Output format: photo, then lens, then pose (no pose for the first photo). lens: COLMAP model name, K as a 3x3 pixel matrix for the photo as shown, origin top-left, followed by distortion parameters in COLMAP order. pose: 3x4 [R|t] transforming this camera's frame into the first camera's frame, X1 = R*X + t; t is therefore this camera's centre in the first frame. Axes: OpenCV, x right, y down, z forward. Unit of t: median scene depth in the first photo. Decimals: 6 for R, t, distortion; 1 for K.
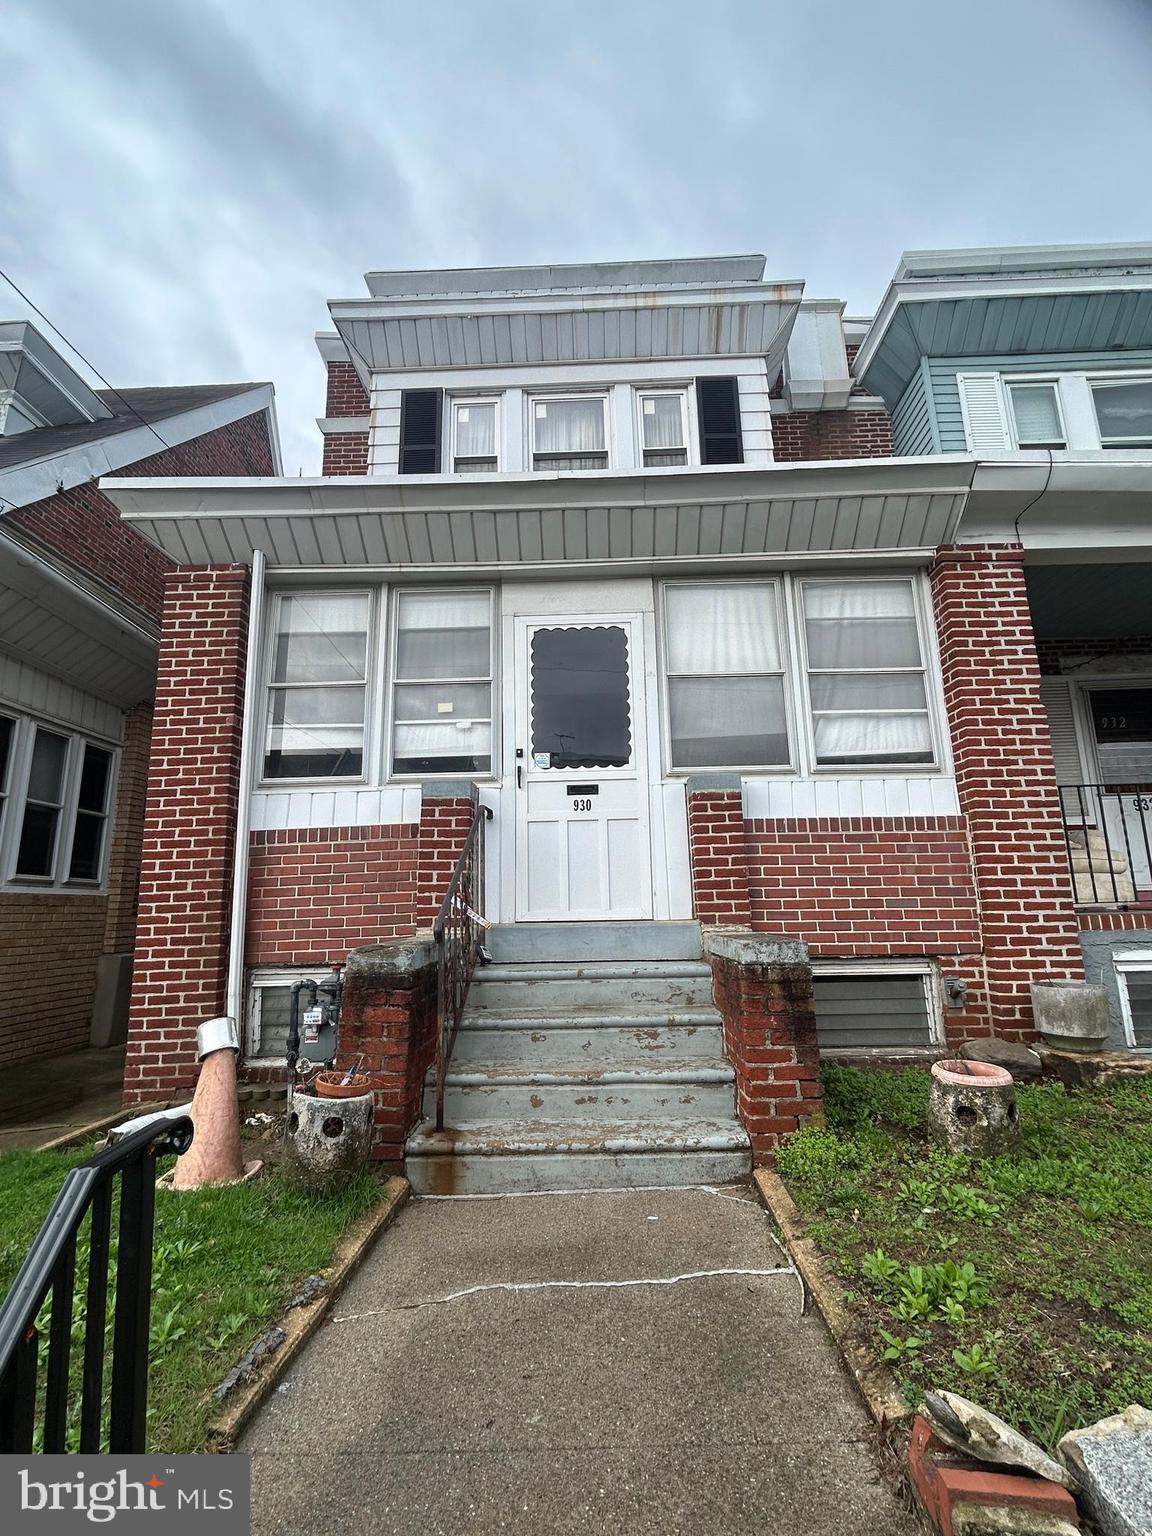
lens RADIAL K [[720.2, 0, 576.6], [0, 720.2, 767.6], [0, 0, 1]] dist [-0.006397, 0.001252]
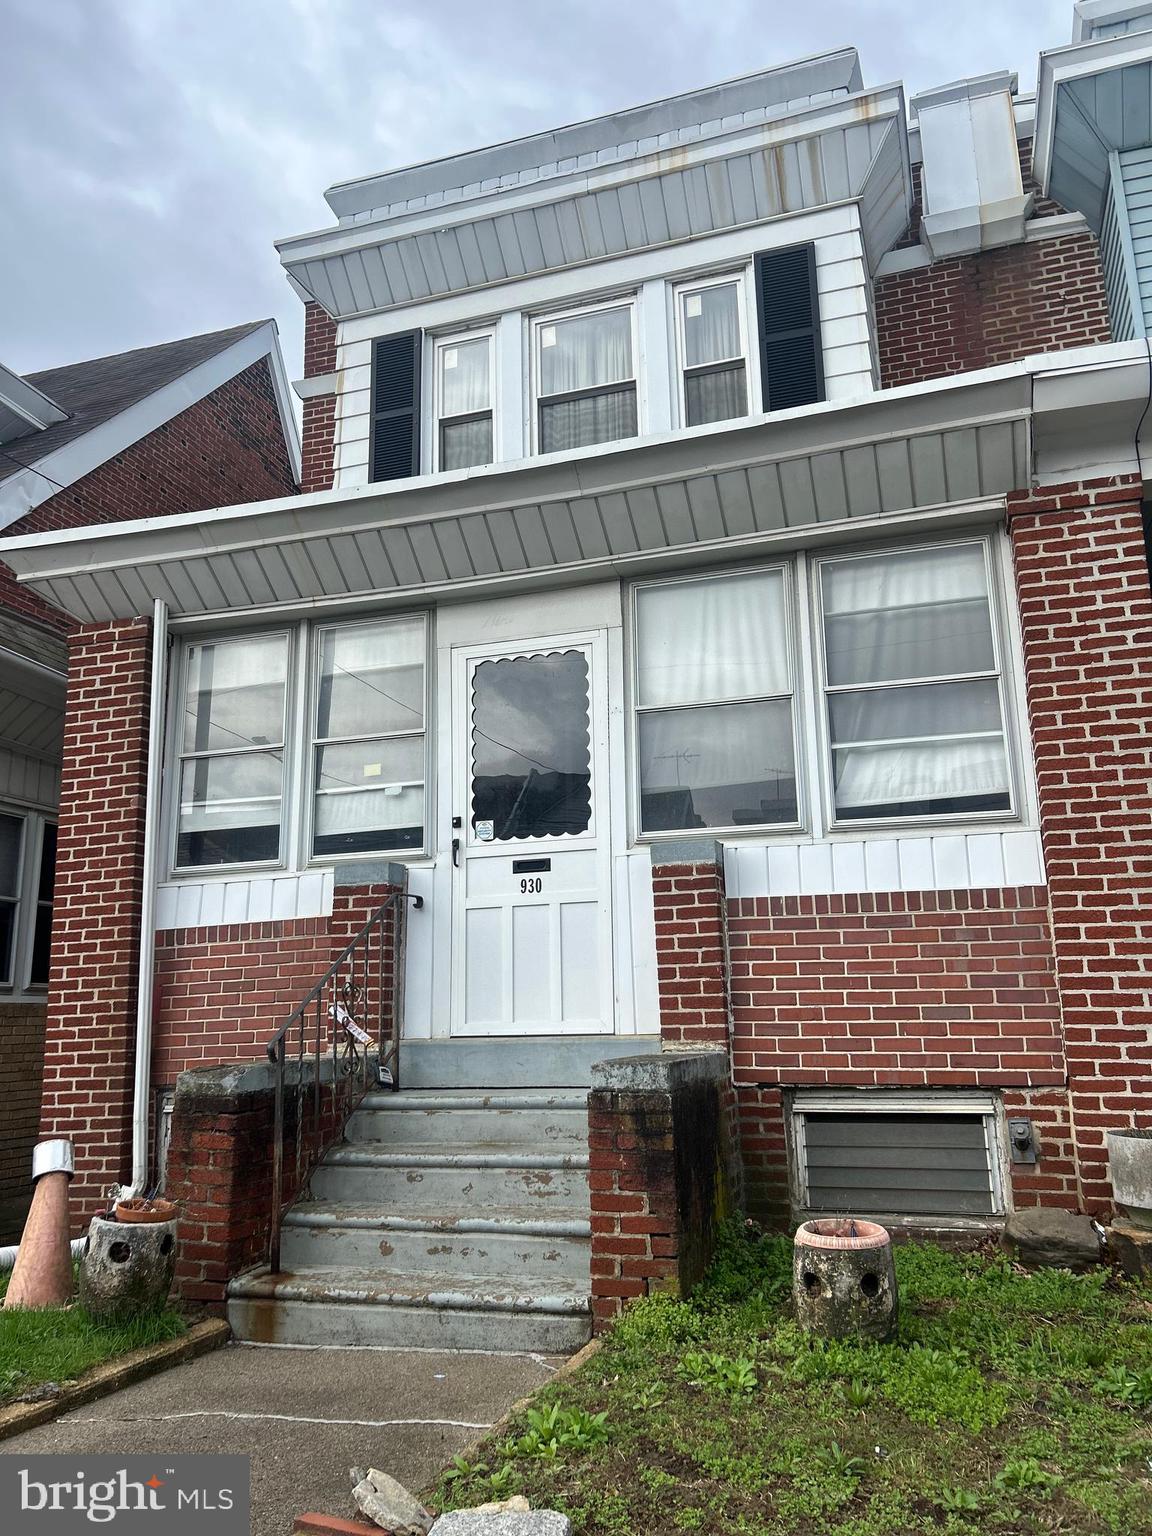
lens RADIAL K [[1162.1, 0, 583.0], [0, 1162.1, 772.4], [0, 0, 1]] dist [0.047206, -0.051852]
pose [[0.959325, -0.059252, -0.276017, 0.422868], [0.057475, 0.998241, -0.014532, -0.050051], [0.276393, -0.001923, 0.961043, -0.199422]]
